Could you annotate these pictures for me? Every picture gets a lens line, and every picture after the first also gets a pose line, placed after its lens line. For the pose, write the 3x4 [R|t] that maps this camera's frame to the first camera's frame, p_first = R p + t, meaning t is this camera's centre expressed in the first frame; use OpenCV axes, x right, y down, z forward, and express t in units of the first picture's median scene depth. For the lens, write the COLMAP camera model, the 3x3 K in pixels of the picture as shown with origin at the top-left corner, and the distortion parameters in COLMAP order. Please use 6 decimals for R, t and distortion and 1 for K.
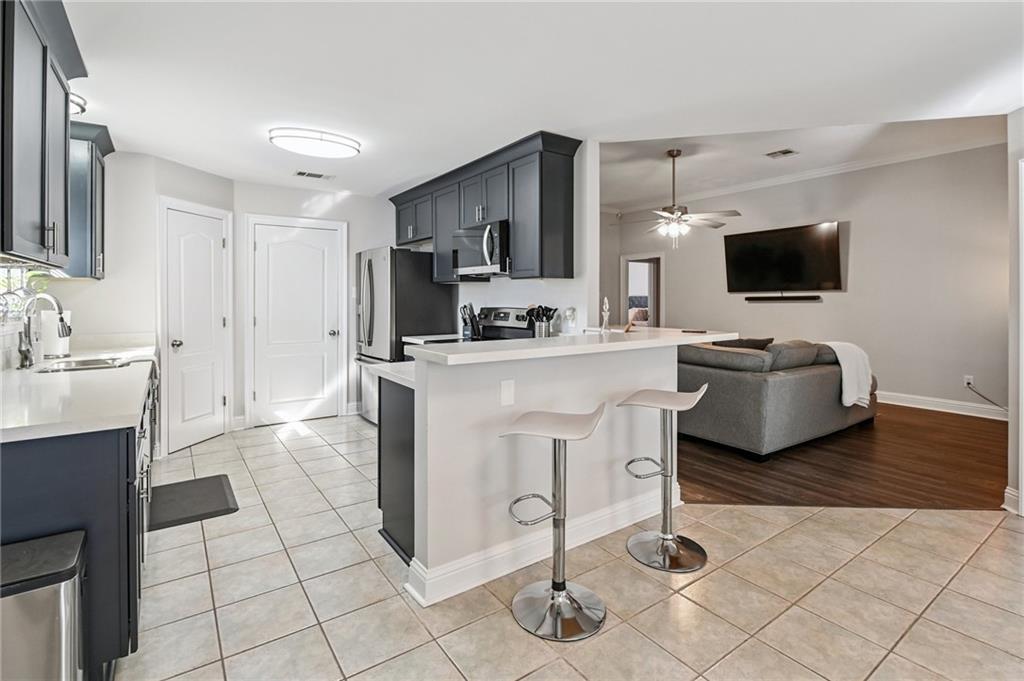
lens RADIAL K [[478.8, 0, 506.4], [0, 478.8, 298.1], [0, 0, 1]] dist [-0.000212, -0.000065]
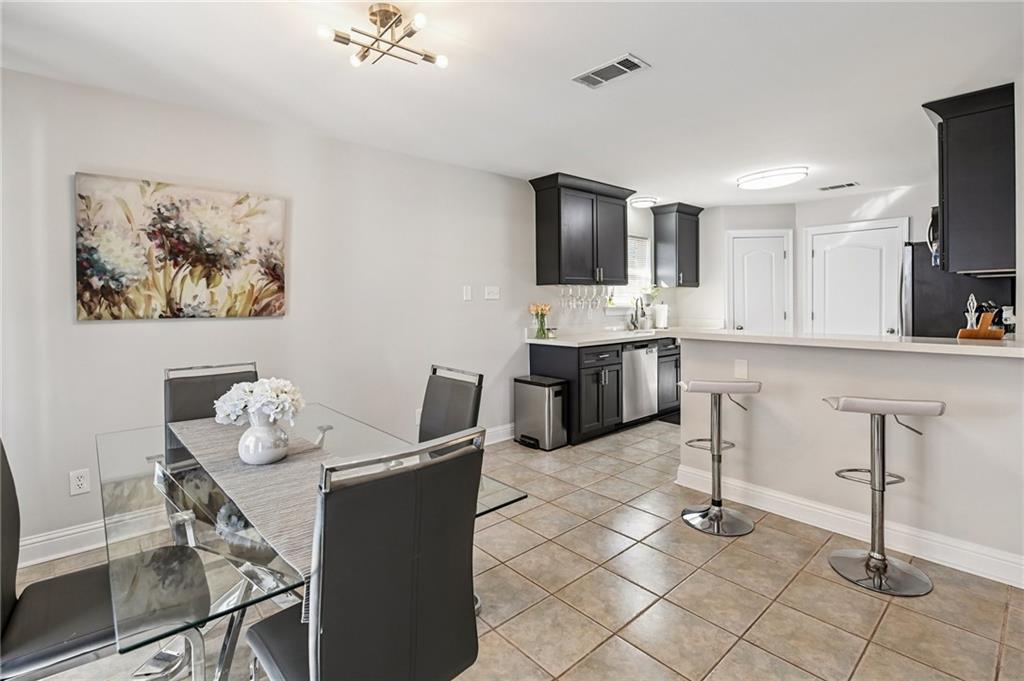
lens RADIAL K [[478.8, 0, 506.4], [0, 478.8, 298.1], [0, 0, 1]] dist [-0.000212, -0.000065]
pose [[0.110380, -0.003204, -0.993884, 0.706813], [0.001026, 0.999995, -0.003110, 0.007093], [0.993889, -0.000676, 0.110383, 0.123320]]
